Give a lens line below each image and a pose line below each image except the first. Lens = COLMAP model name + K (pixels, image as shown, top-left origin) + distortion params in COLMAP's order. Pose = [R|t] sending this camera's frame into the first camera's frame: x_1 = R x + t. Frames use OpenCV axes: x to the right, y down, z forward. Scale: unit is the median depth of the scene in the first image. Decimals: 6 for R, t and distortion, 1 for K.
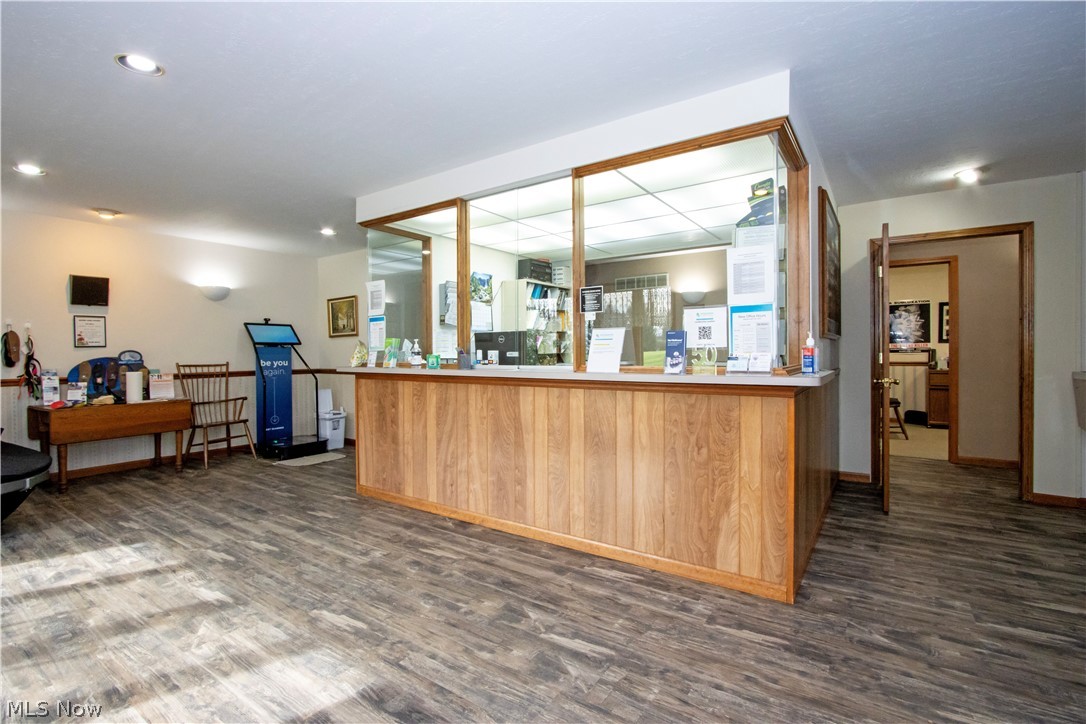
lens RADIAL K [[500.2, 0, 539.9], [0, 500.2, 354.0], [0, 0, 1]] dist [-0.023300, 0.004701]
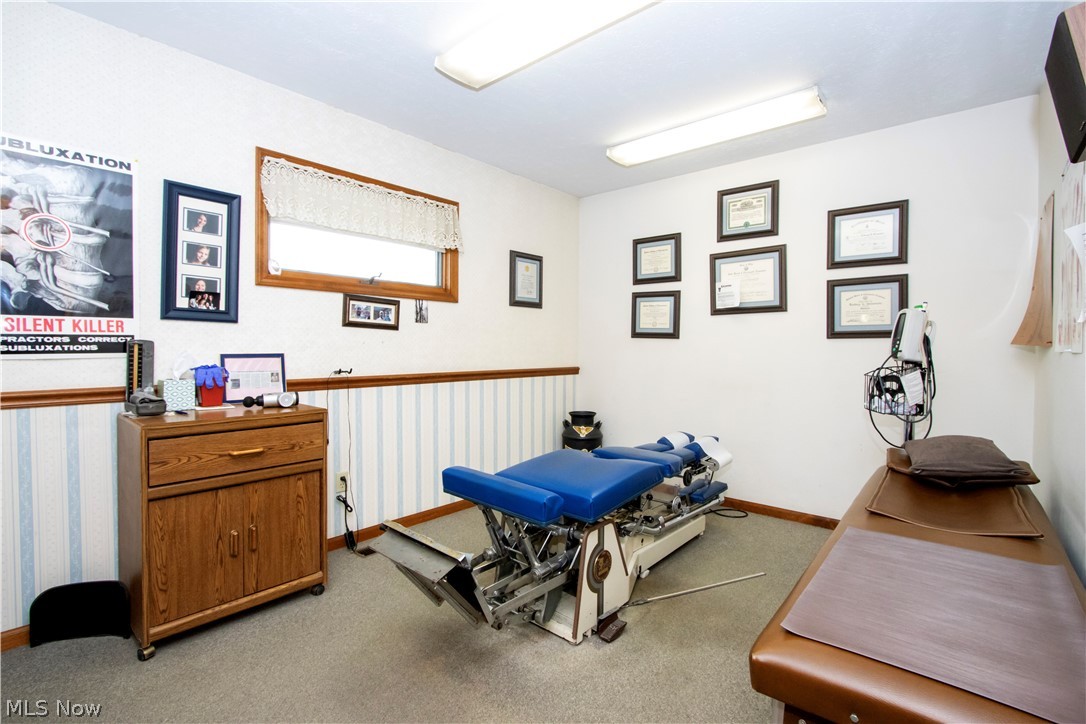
lens RADIAL K [[509.0, 0, 538.7], [0, 509.0, 339.9], [0, 0, 1]] dist [-0.000522, 0.000092]
pose [[0.109354, 0.007355, 0.993976, 1.064462], [0.006207, 0.999948, -0.008082, -0.013710], [-0.993983, 0.007053, 0.109303, 1.486391]]
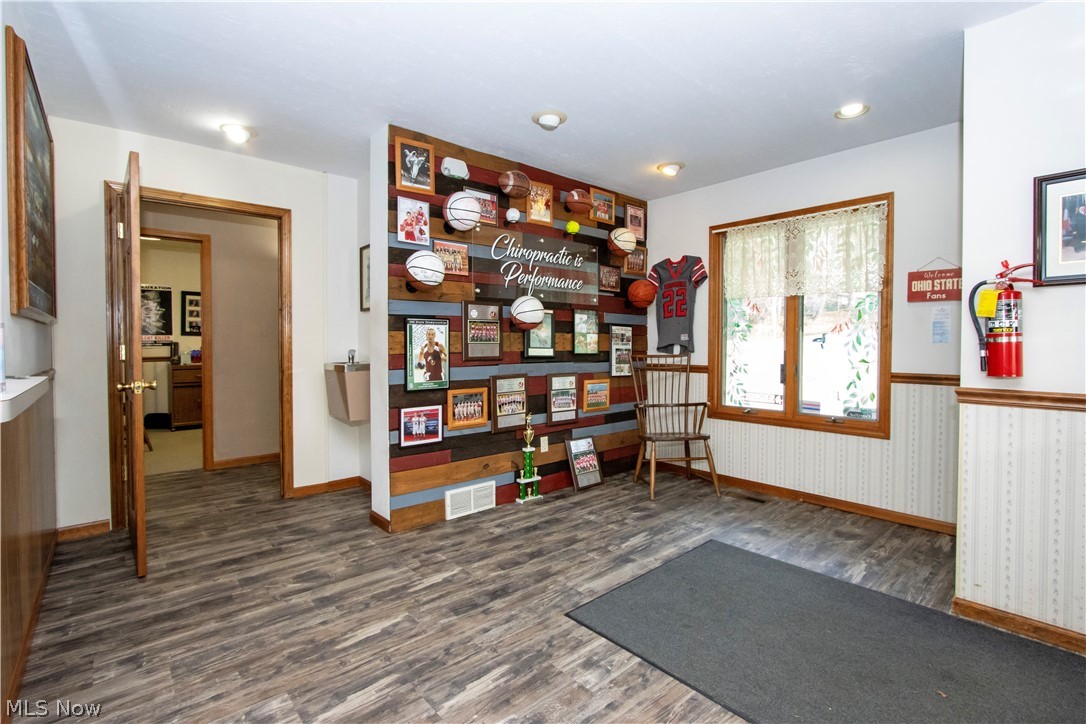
lens RADIAL K [[500.2, 0, 539.9], [0, 500.2, 354.0], [0, 0, 1]] dist [-0.023300, 0.004701]
pose [[0.240282, -0.013931, 0.970603, 0.163639], [0.004542, 0.999902, 0.013228, 0.004869], [-0.970692, 0.001230, 0.240322, 0.279699]]
